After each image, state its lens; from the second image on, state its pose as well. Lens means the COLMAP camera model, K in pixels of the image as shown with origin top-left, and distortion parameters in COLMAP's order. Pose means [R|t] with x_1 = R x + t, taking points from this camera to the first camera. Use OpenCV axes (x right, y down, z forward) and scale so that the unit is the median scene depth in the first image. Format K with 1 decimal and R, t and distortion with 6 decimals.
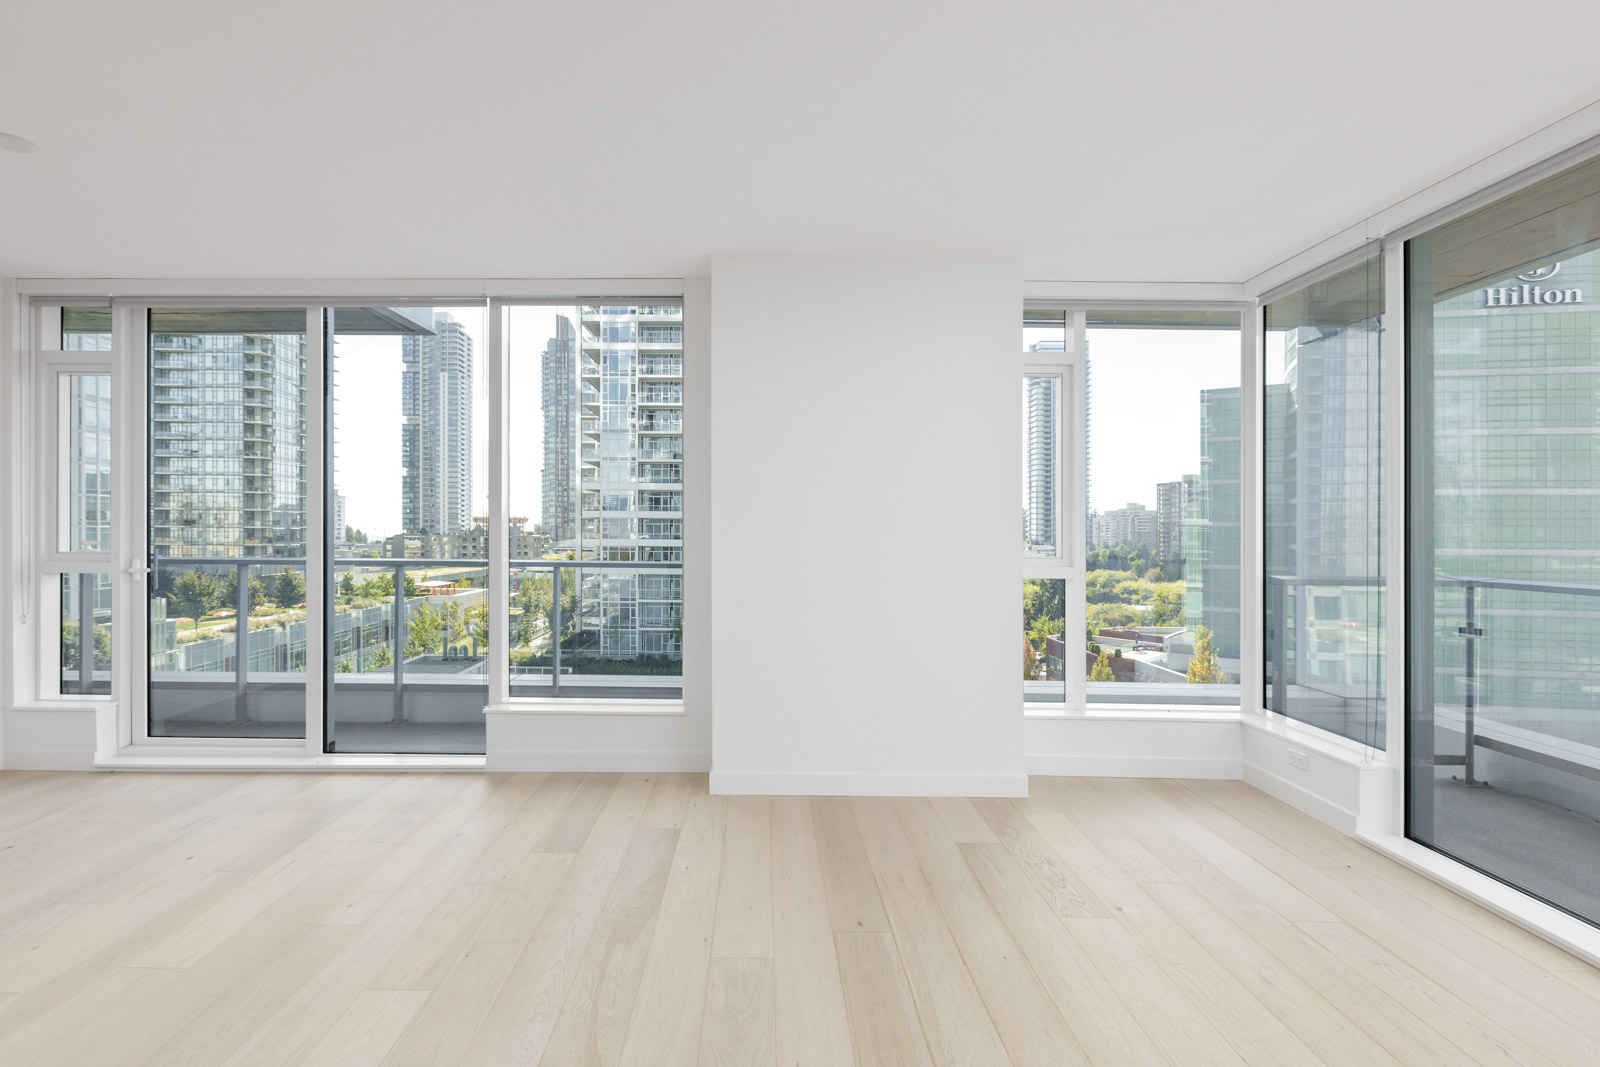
lens RADIAL K [[719.7, 0, 740.1], [0, 719.7, 535.8], [0, 0, 1]] dist [0.015647, 0.001035]
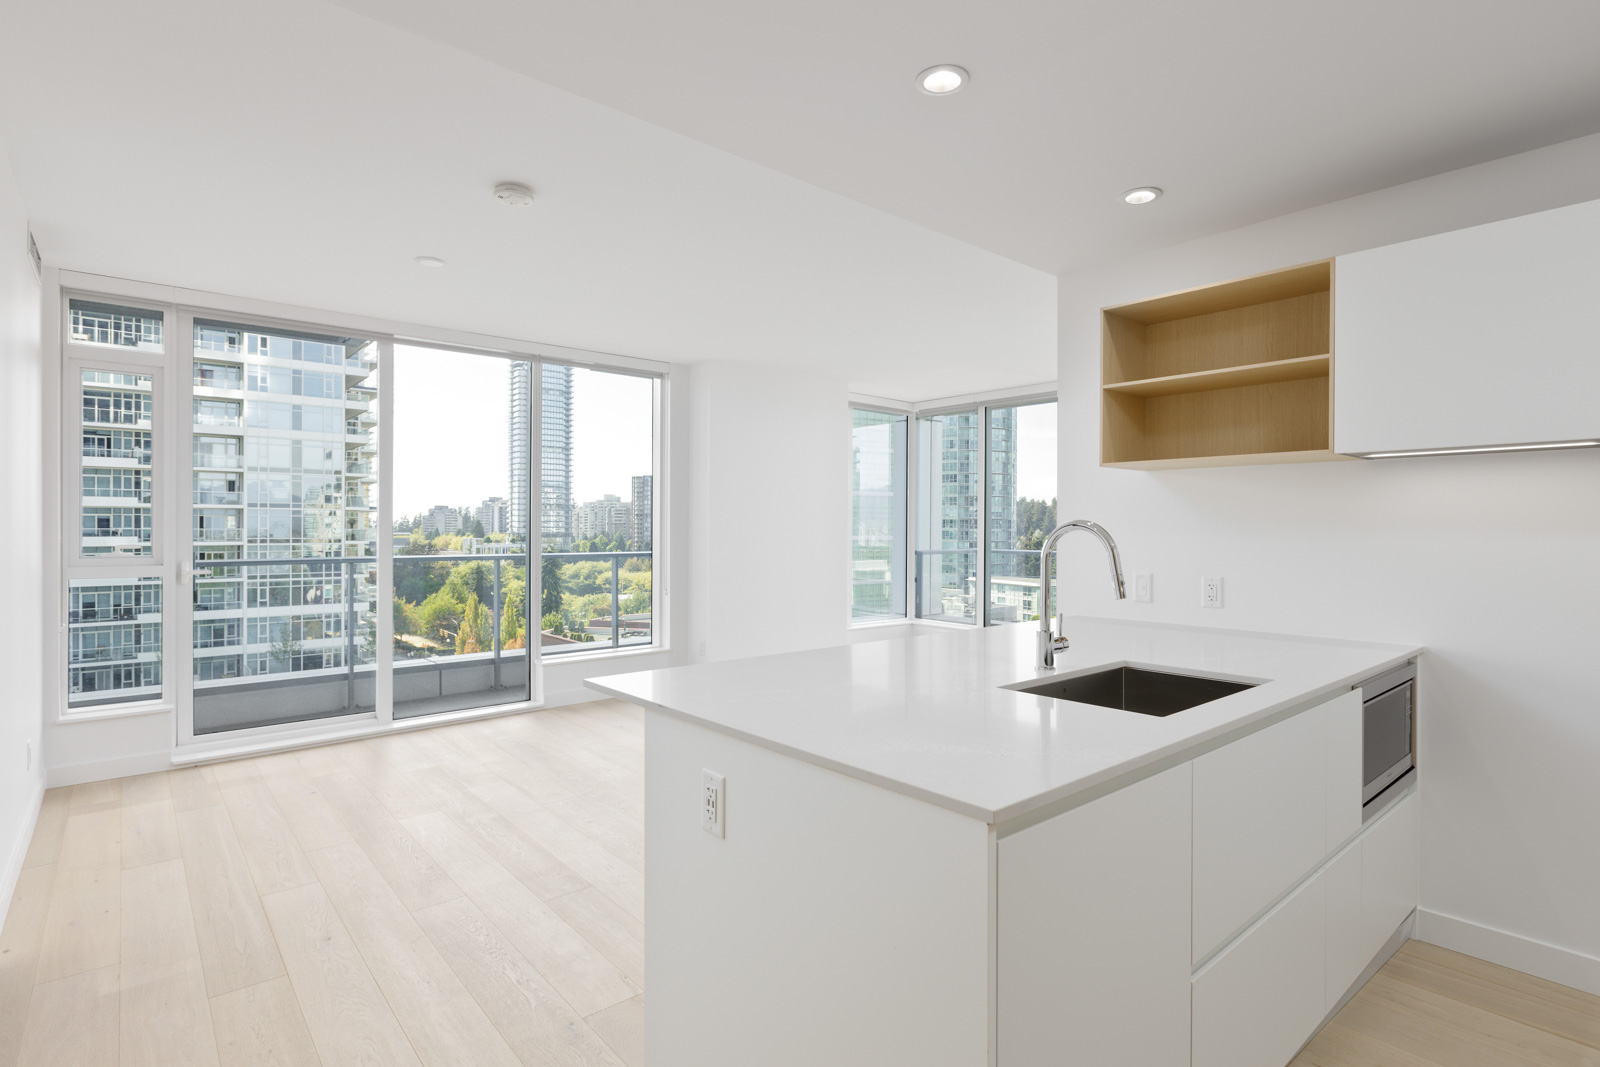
lens RADIAL K [[808.3, 0, 792.2], [0, 808.3, 534.0], [0, 0, 1]] dist [-0.004786, 0.002448]
pose [[0.738320, -0.014585, 0.674293, -0.248990], [0.009571, 0.999892, 0.011149, -0.003268], [-0.674382, -0.001778, 0.738380, -0.085412]]
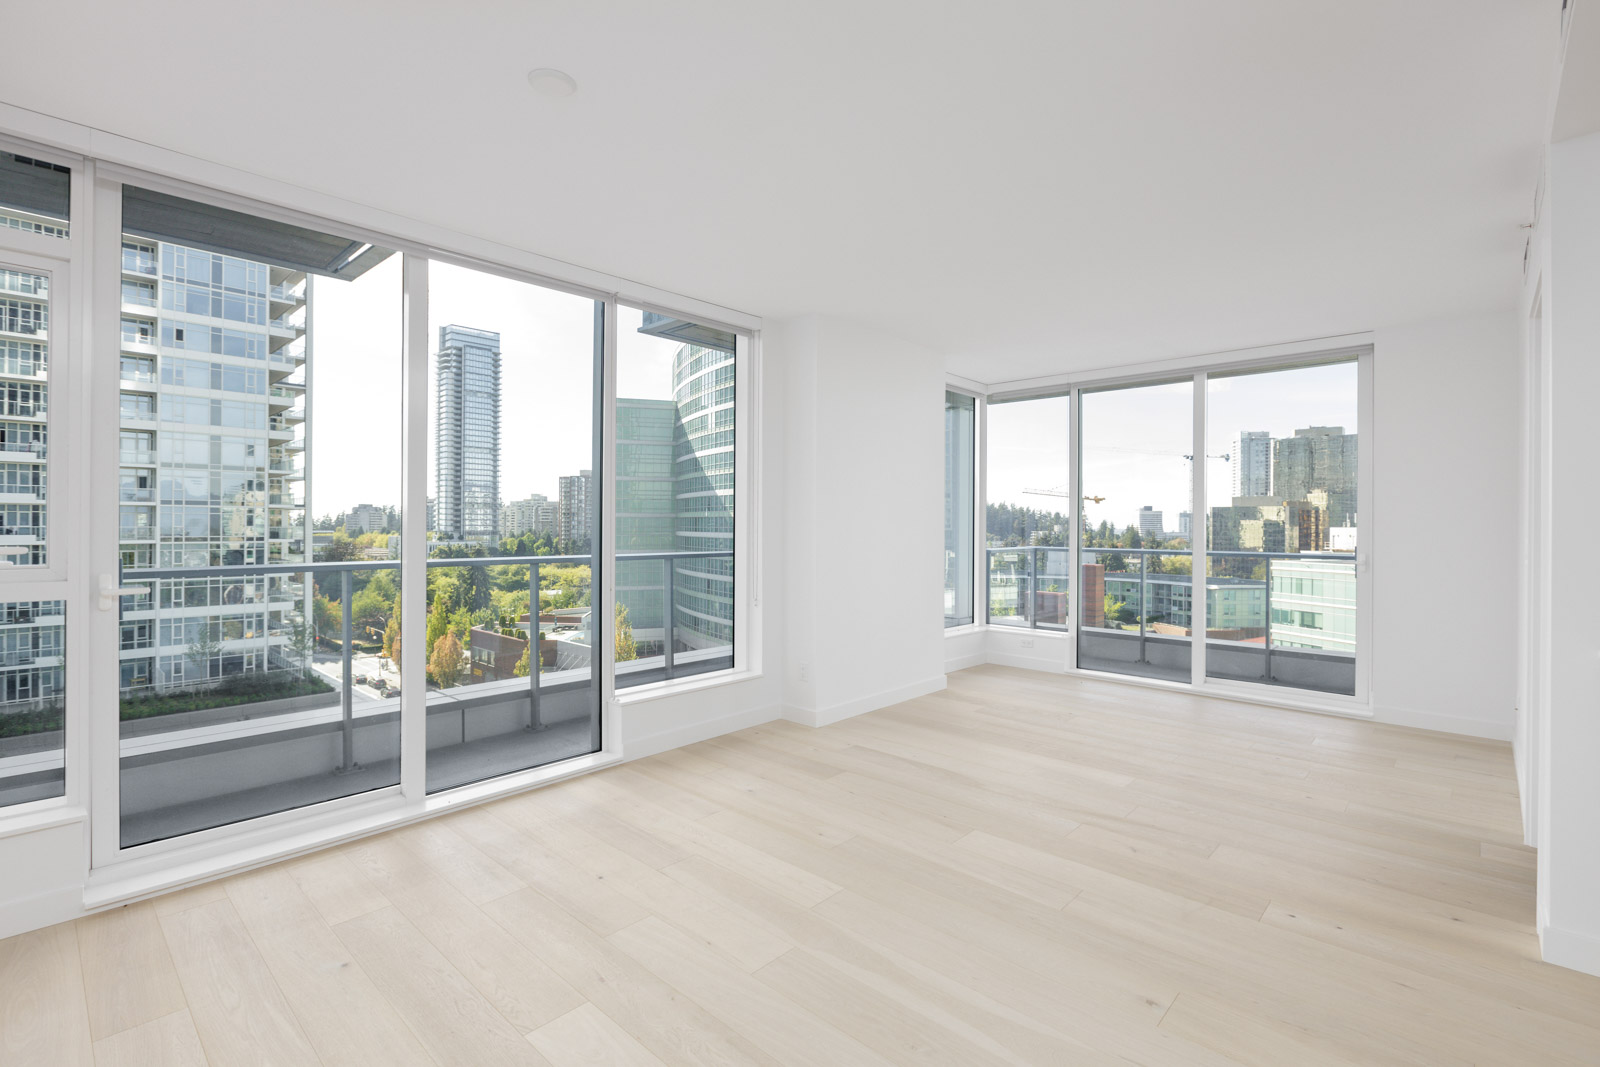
lens RADIAL K [[746.3, 0, 786.0], [0, 746.3, 528.3], [0, 0, 1]] dist [0.003238, -0.003019]
pose [[0.663002, -0.011891, 0.748523, -0.240458], [0.009322, 0.999927, 0.007627, -0.002562], [-0.748559, 0.001921, 0.663065, 0.029787]]
